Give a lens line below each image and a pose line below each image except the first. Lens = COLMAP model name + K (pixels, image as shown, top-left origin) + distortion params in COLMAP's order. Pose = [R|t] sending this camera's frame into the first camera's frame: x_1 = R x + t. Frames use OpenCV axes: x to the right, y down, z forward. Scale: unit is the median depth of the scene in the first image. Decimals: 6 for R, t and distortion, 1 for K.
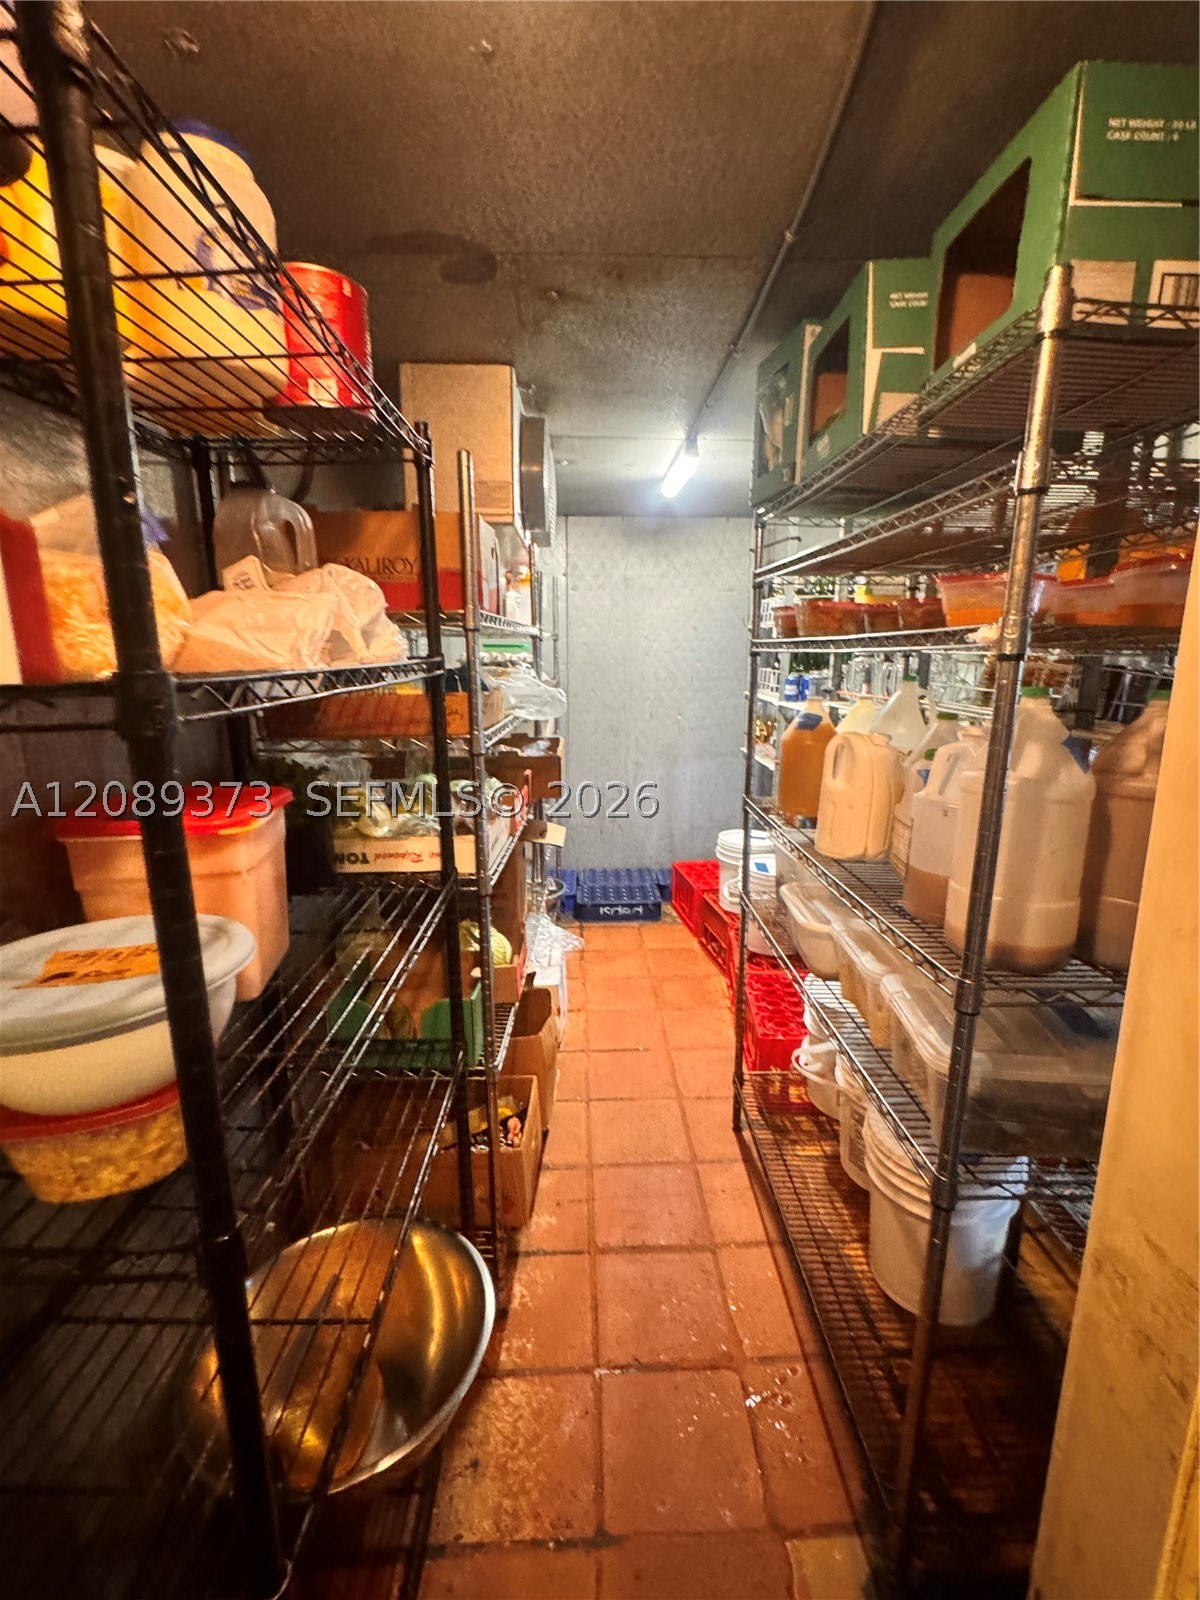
lens RADIAL K [[729.5, 0, 600.0], [0, 729.5, 800.0], [0, 0, 1]] dist [0.000331, -0.000338]
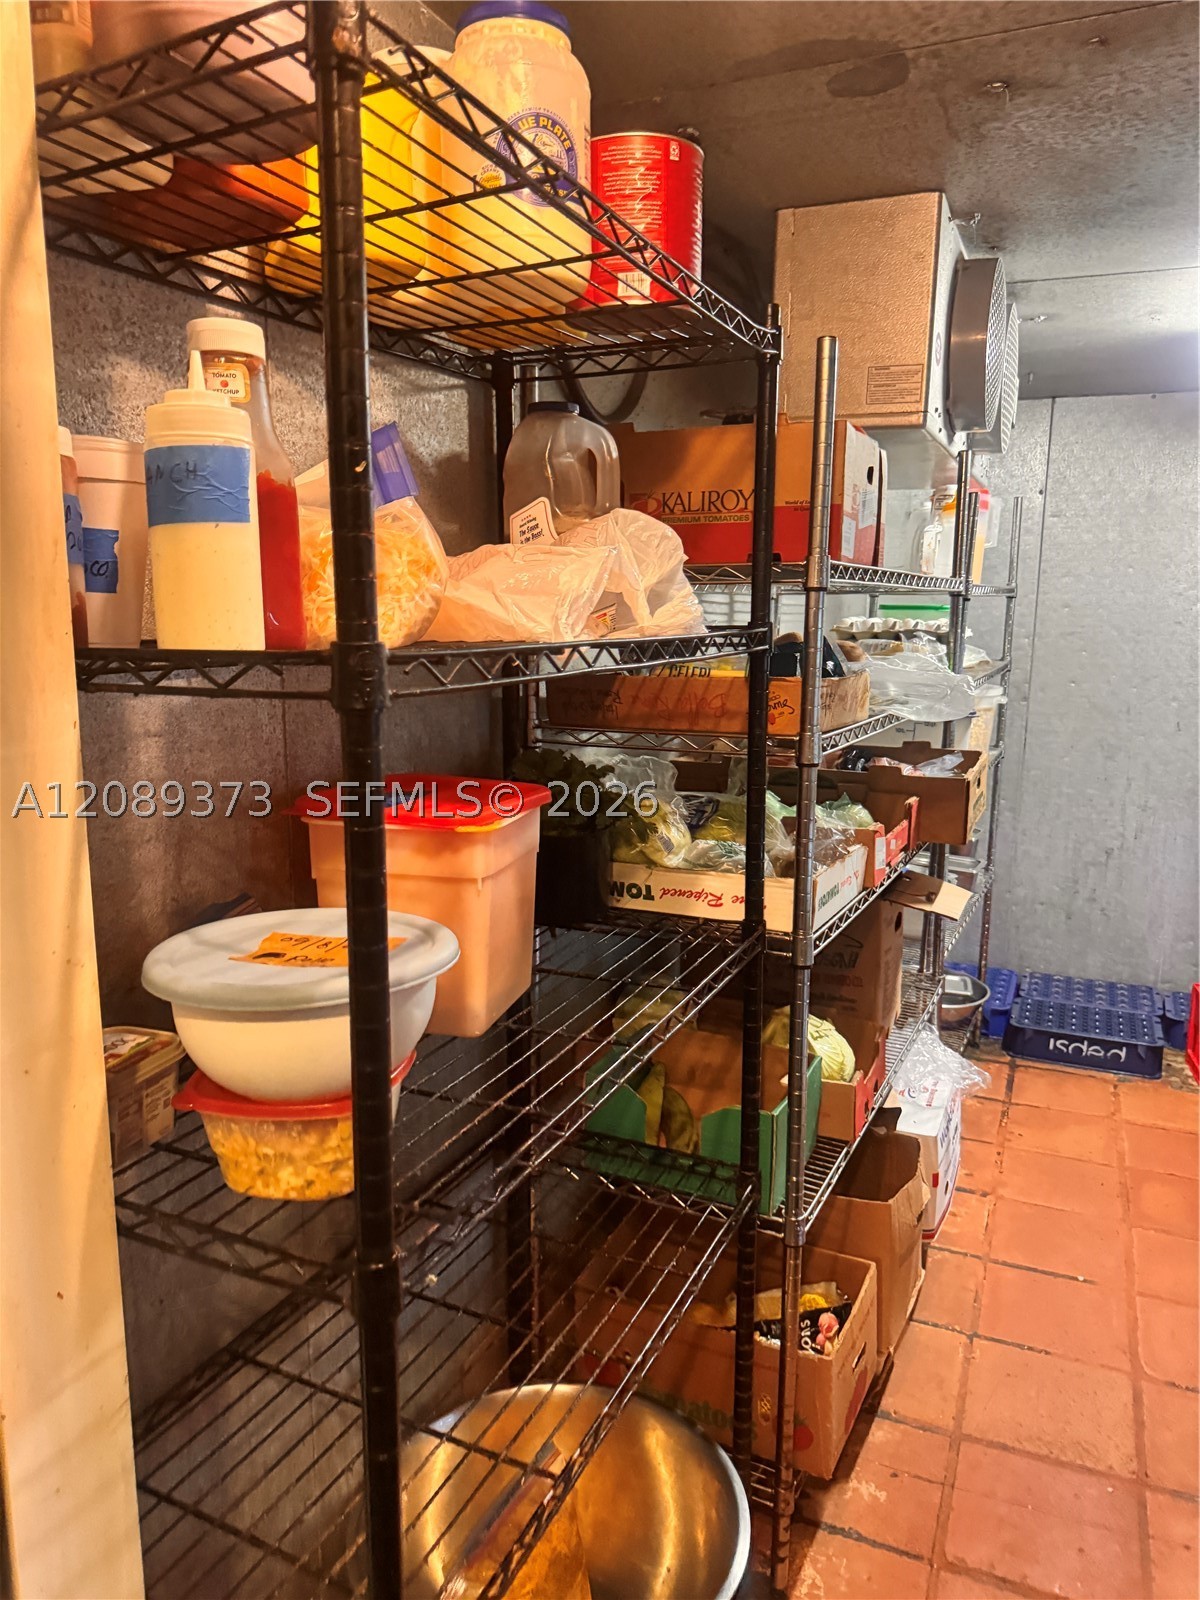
lens RADIAL K [[1143.4, 0, 601.8], [0, 1143.4, 807.1], [0, 0, 1]] dist [0.092030, -0.114663]
pose [[0.905381, 0.087928, -0.415396, 0.110846], [-0.100876, 0.994856, -0.009281, 0.008421], [0.412443, 0.050307, 0.909593, -0.085849]]
